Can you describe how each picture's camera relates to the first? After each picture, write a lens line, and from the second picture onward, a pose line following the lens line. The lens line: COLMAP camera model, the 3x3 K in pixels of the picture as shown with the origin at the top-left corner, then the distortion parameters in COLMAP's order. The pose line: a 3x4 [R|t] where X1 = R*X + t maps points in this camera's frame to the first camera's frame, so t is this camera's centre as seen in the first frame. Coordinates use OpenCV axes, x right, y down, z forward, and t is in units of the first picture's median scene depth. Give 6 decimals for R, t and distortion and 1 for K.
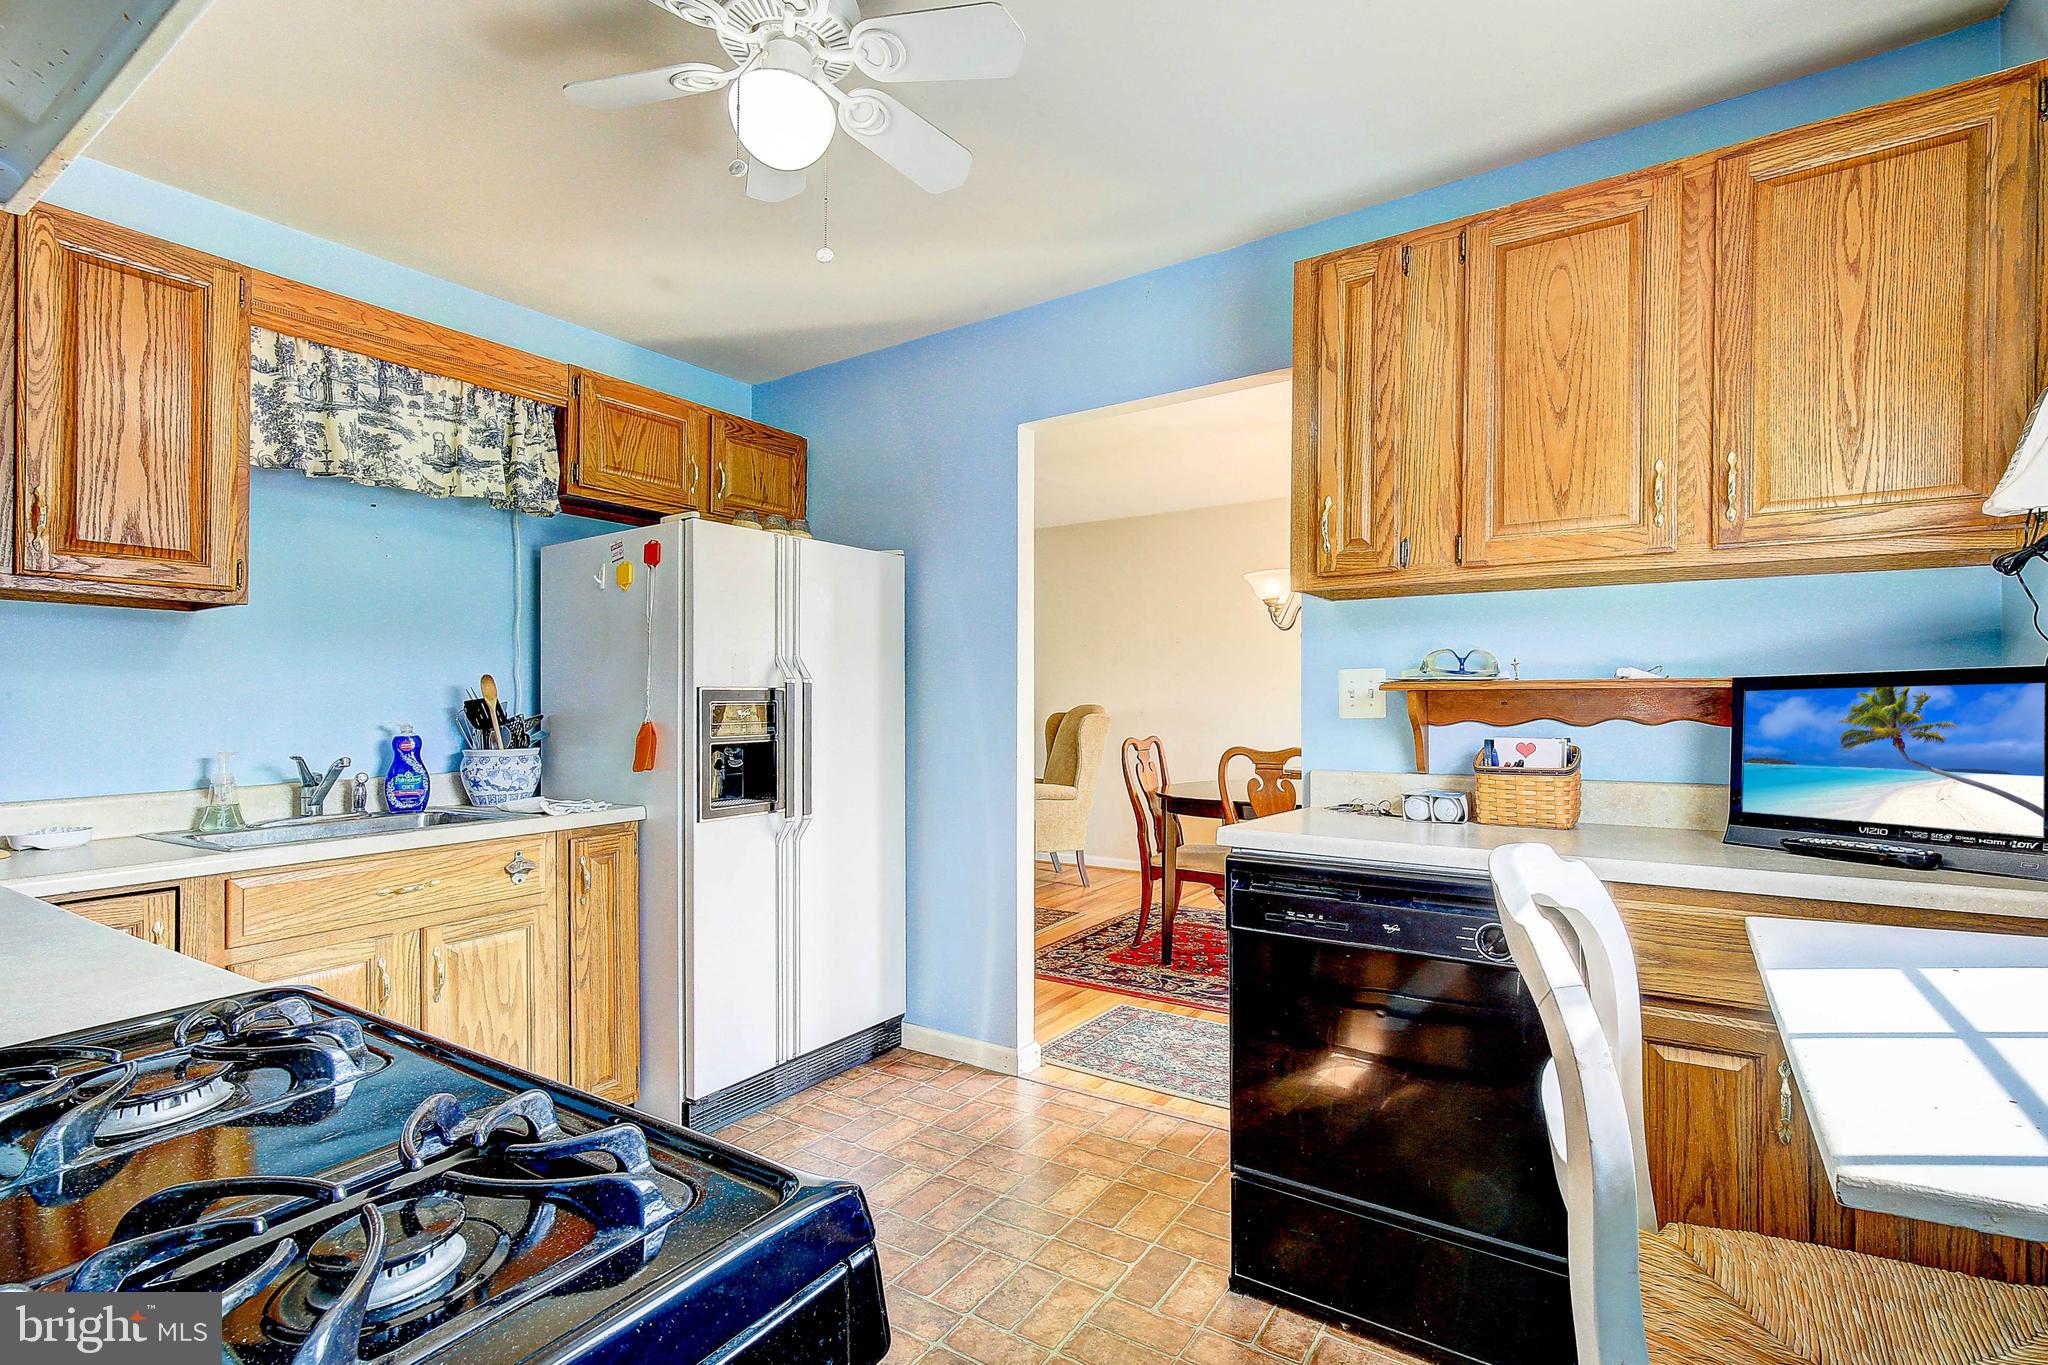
lens RADIAL K [[948.8, 0, 1055.8], [0, 948.8, 706.4], [0, 0, 1]] dist [0.001110, 0.000049]
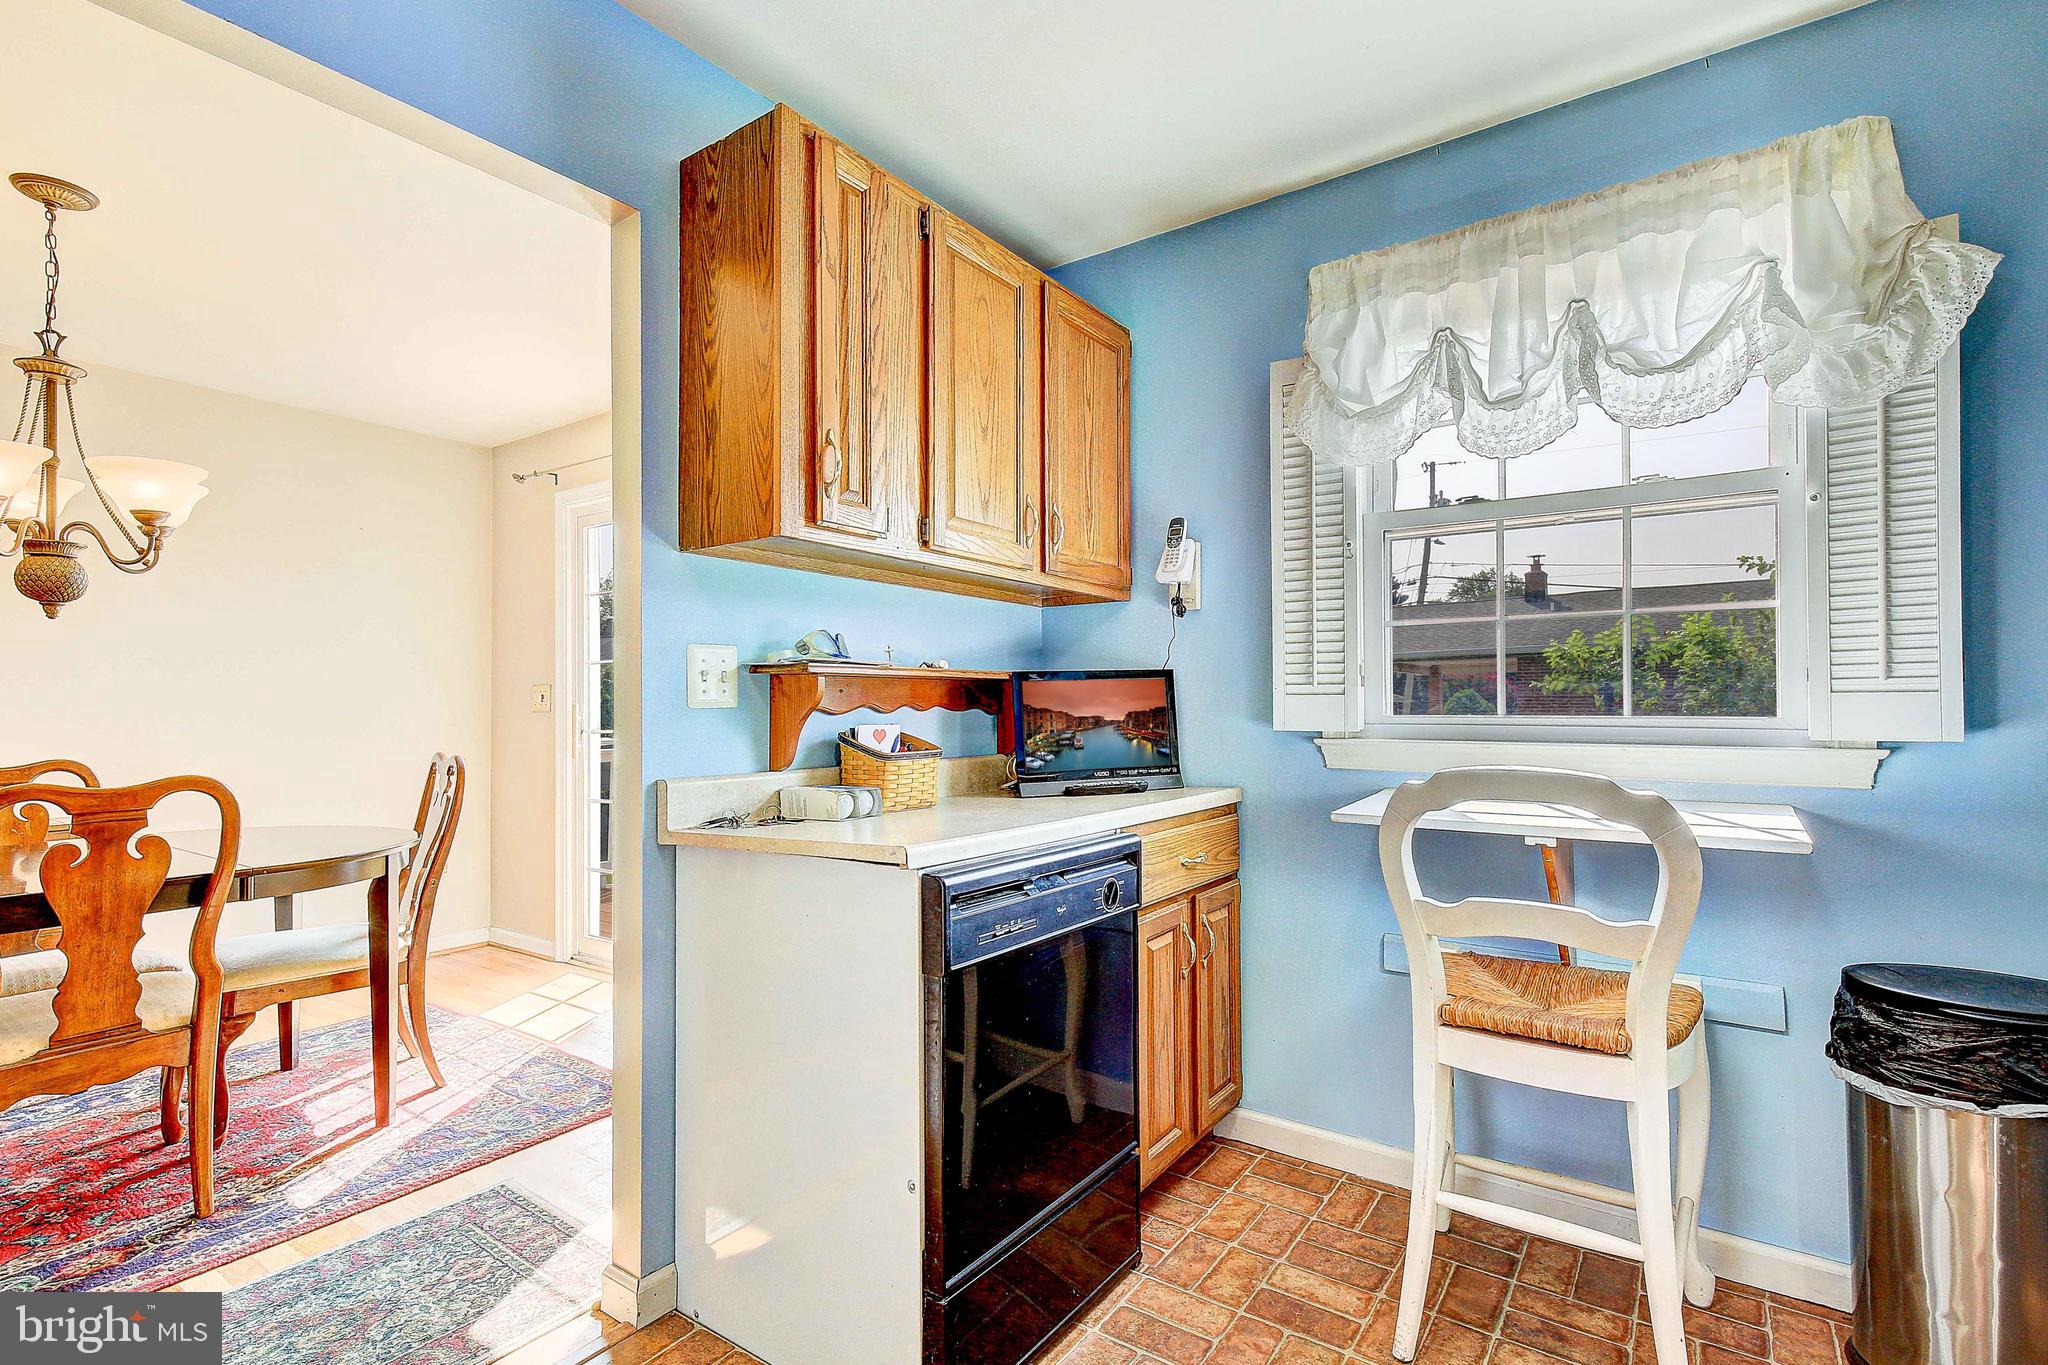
lens RADIAL K [[948.8, 0, 1055.8], [0, 948.8, 706.4], [0, 0, 1]] dist [0.001110, 0.000049]
pose [[0.012075, 0.005543, 0.999912, -0.564640], [0.015576, 0.999862, -0.005731, 0.025121], [-0.999806, 0.015644, 0.011987, 0.877780]]
